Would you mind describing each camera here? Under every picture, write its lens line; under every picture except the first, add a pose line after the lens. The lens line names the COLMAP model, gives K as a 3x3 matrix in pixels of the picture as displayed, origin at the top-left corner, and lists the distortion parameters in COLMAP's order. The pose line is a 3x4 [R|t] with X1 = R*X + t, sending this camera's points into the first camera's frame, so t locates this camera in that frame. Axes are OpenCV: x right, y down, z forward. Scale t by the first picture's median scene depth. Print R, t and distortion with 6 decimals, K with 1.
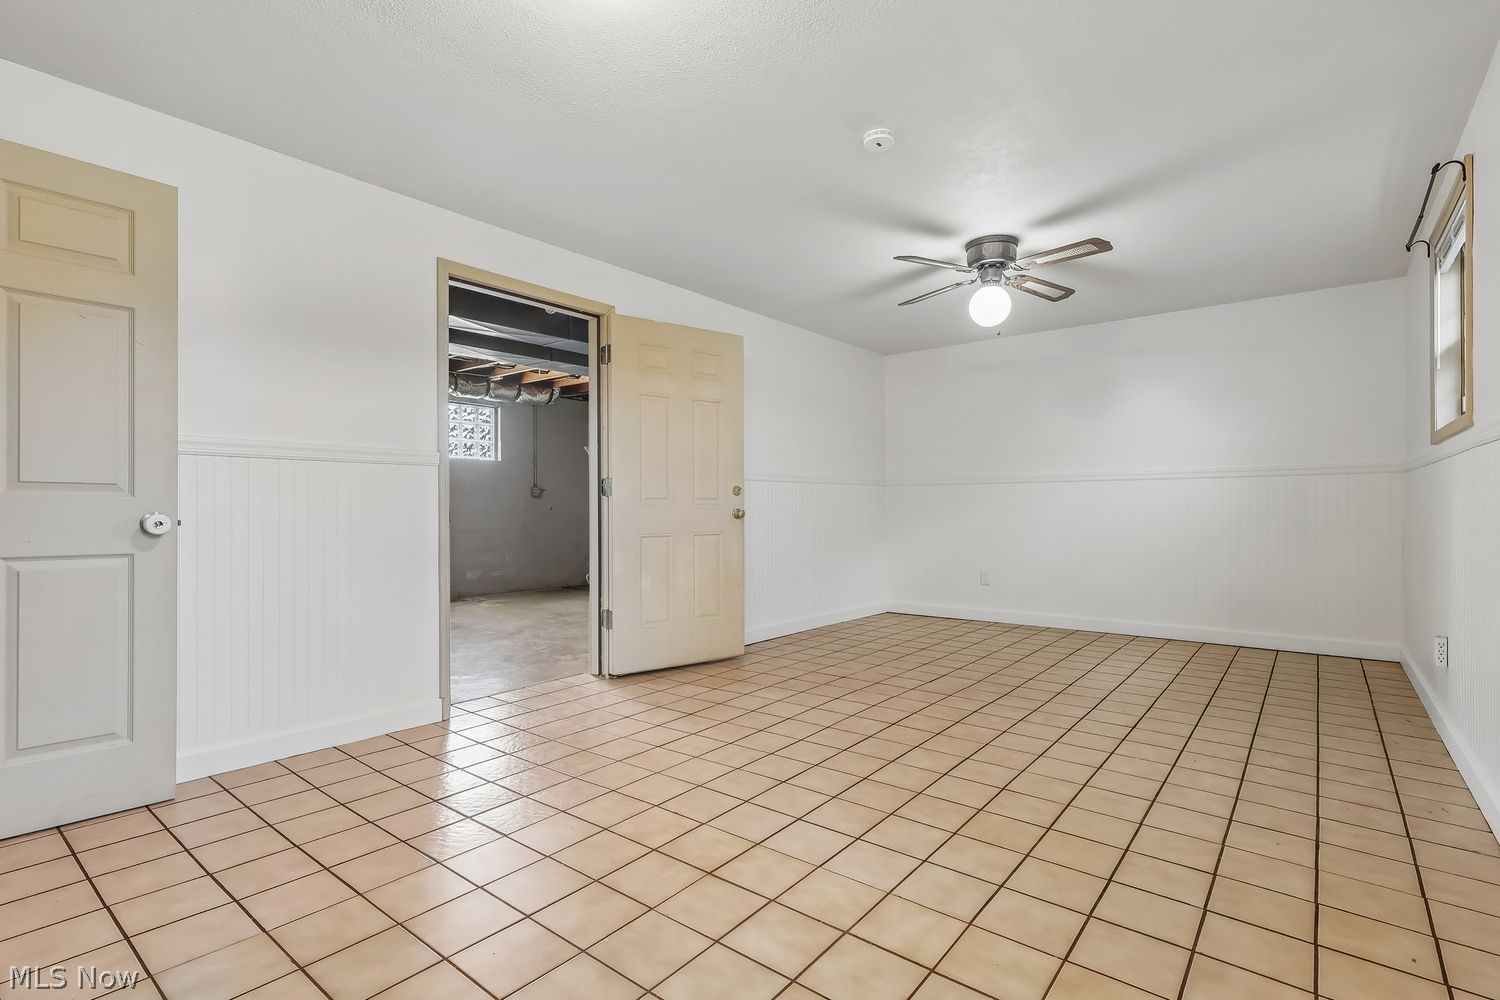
lens RADIAL K [[718.0, 0, 750.0], [0, 718.0, 500.0], [0, 0, 1]] dist [-0.003280, -0.000392]
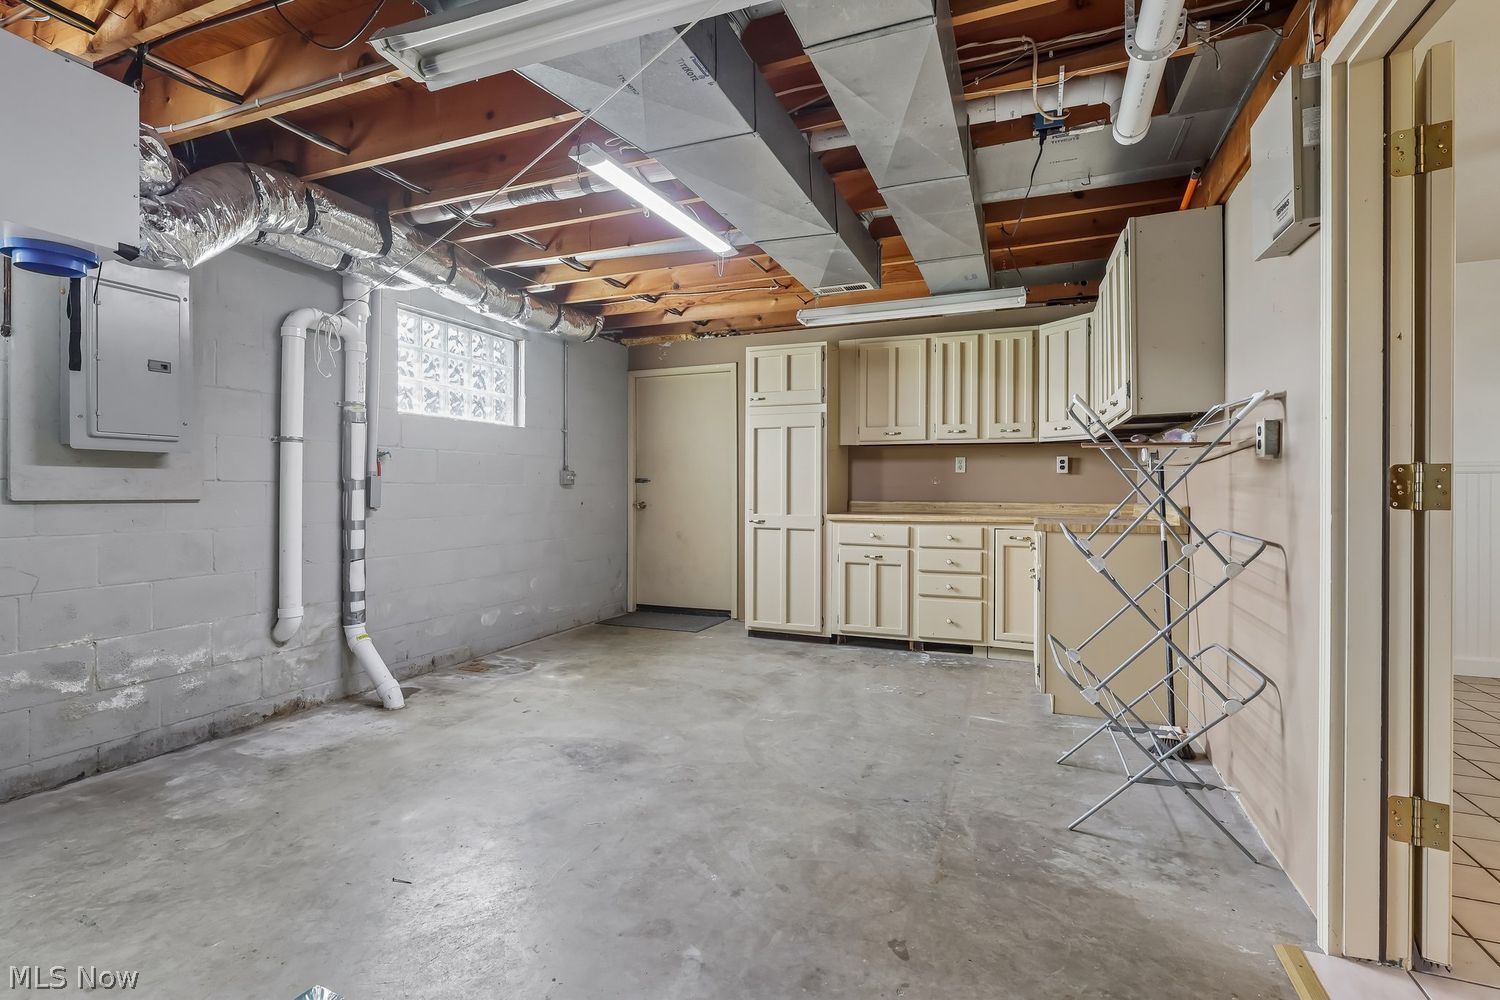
lens RADIAL K [[709.2, 0, 748.2], [0, 709.2, 484.8], [0, 0, 1]] dist [-0.001219, -0.000016]
pose [[0.960679, 0.006363, 0.277589, -0.332009], [-0.007119, 0.999973, 0.001717, -0.008040], [-0.277571, -0.003626, 0.960698, 0.362973]]
